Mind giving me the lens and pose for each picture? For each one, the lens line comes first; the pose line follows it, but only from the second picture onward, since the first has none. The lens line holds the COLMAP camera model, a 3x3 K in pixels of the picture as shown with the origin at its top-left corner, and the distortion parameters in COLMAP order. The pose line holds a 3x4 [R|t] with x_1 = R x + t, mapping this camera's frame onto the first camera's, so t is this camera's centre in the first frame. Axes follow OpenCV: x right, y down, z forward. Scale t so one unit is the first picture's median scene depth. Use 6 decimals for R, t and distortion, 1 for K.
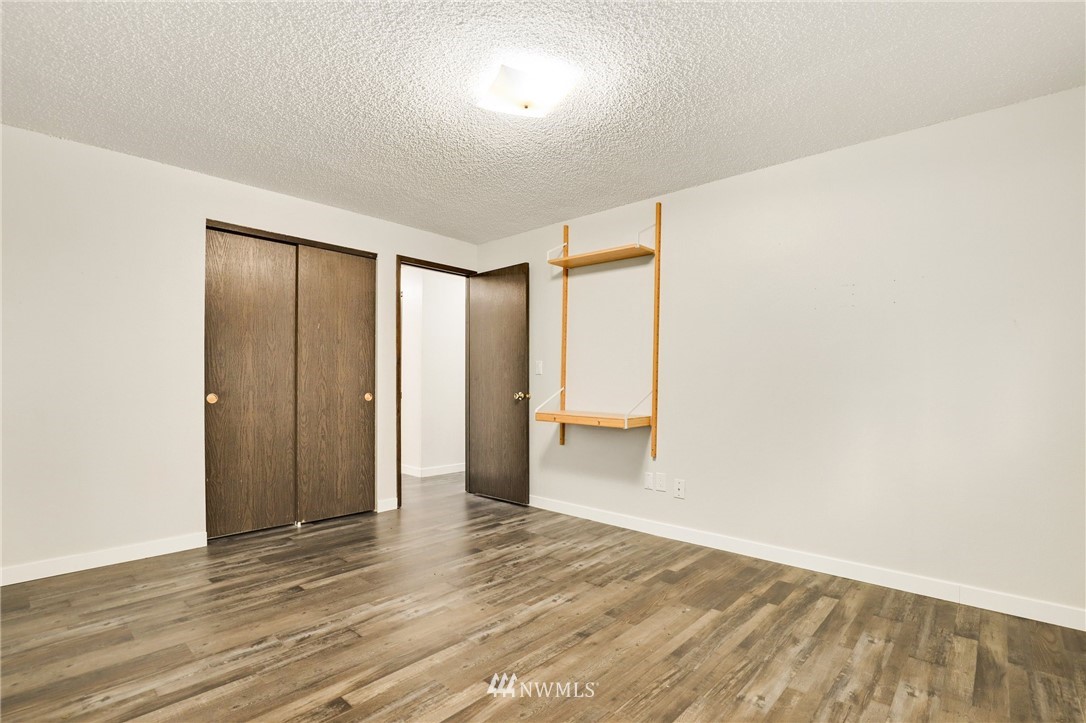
lens RADIAL K [[509.9, 0, 549.4], [0, 509.9, 378.1], [0, 0, 1]] dist [-0.031151, 0.000384]
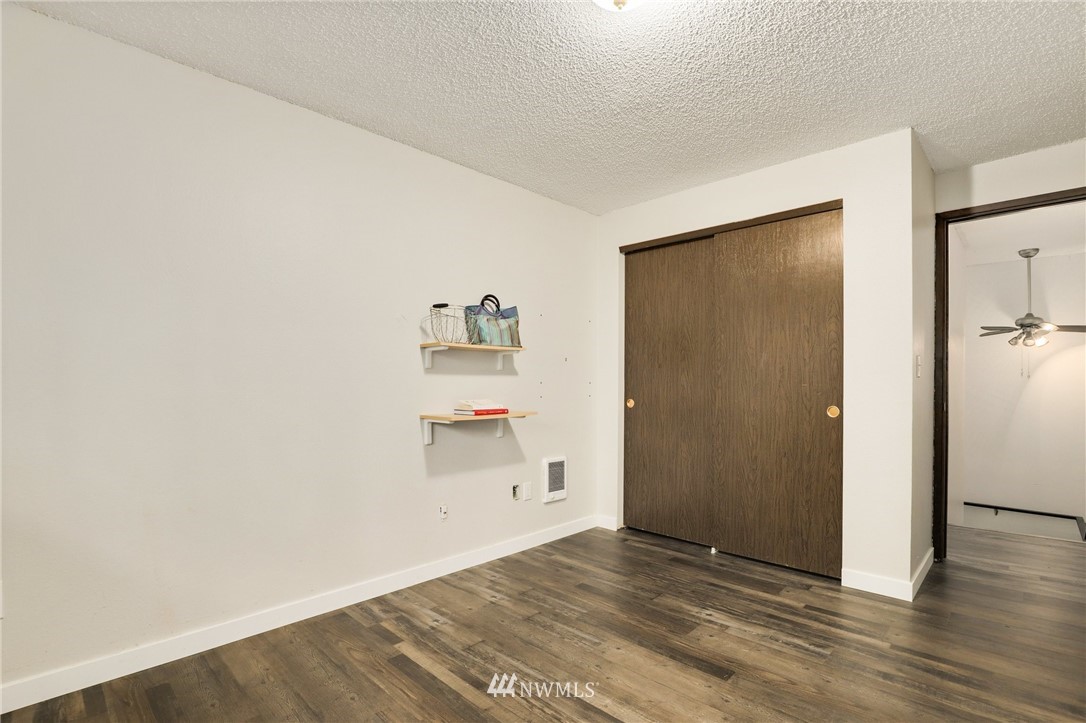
lens RADIAL K [[509.9, 0, 549.4], [0, 509.9, 378.1], [0, 0, 1]] dist [-0.031151, 0.000384]
pose [[-0.025350, -0.016705, -0.999539, 0.370587], [0.001081, 0.999859, -0.016738, 0.002164], [0.999678, -0.001505, -0.025328, 0.670152]]
